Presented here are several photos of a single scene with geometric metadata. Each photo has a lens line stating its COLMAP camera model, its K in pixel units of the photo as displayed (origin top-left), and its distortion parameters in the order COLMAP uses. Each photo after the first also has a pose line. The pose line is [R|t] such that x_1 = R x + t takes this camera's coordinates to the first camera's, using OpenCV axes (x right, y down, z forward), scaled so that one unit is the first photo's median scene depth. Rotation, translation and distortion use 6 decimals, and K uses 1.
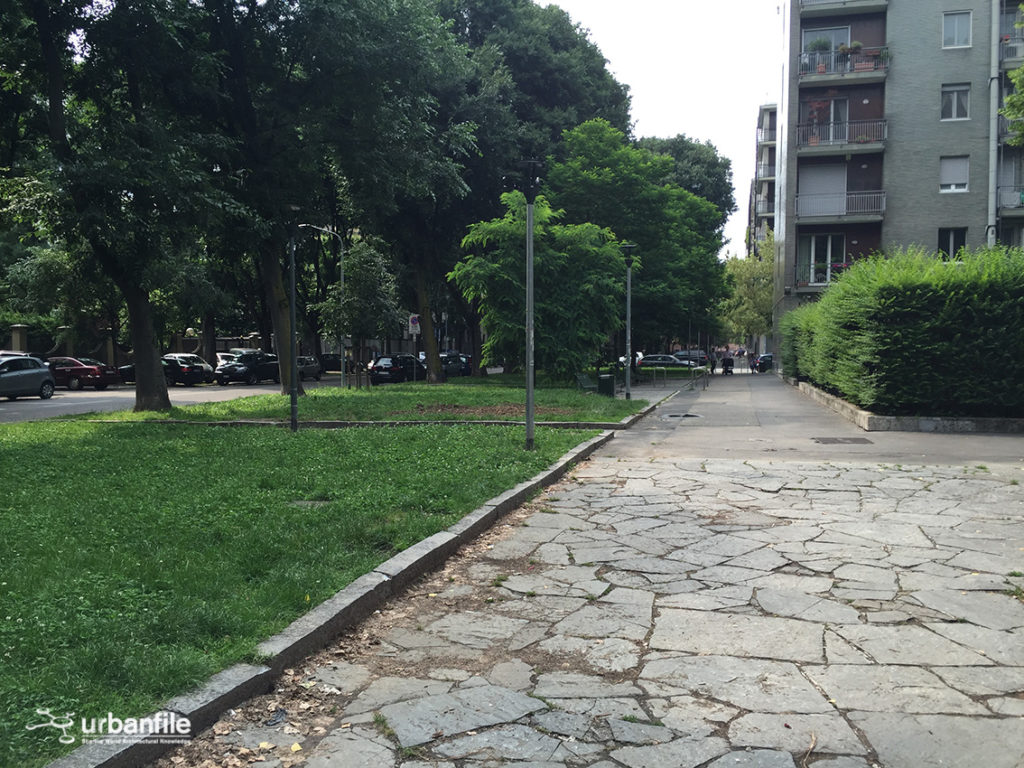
lens RADIAL K [[878.4, 0, 547.8], [0, 878.4, 382.2], [0, 0, 1]] dist [0.072645, -0.002092]
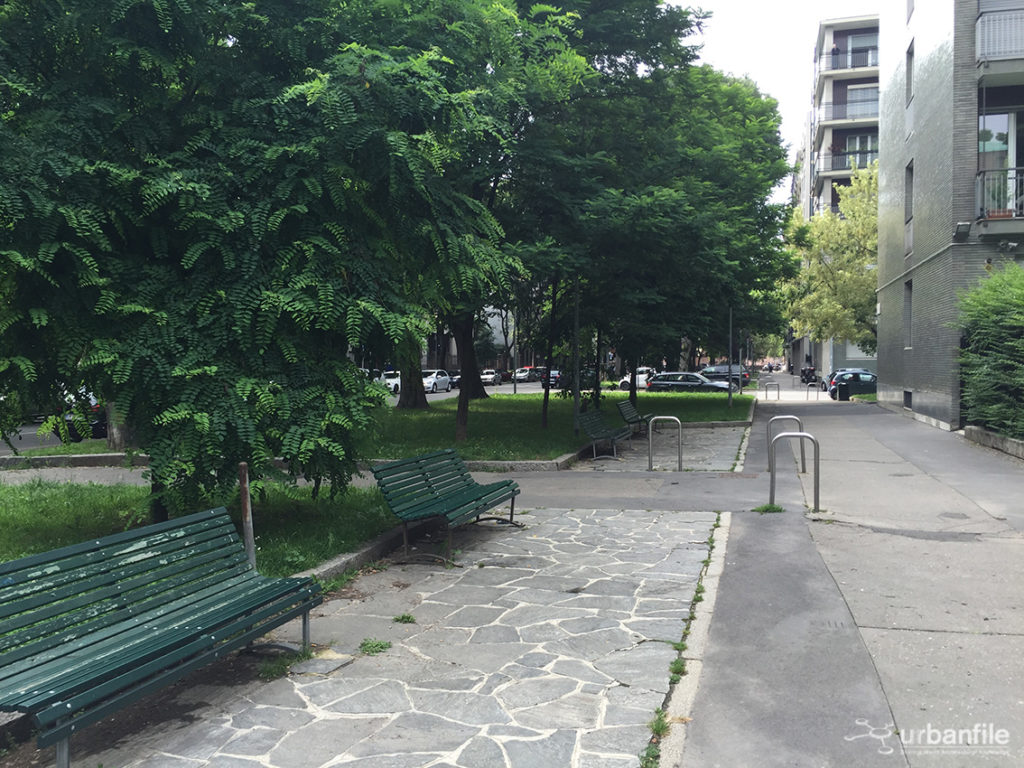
lens RADIAL K [[923.2, 0, 512.0], [0, 923.2, 384.0], [0, 0, 1]] dist [-0.000810, -0.000606]
pose [[0.998278, -0.004003, -0.058520, 0.052530], [0.003070, 0.999867, -0.016033, -0.014544], [0.058576, 0.015825, 0.998157, 0.374130]]
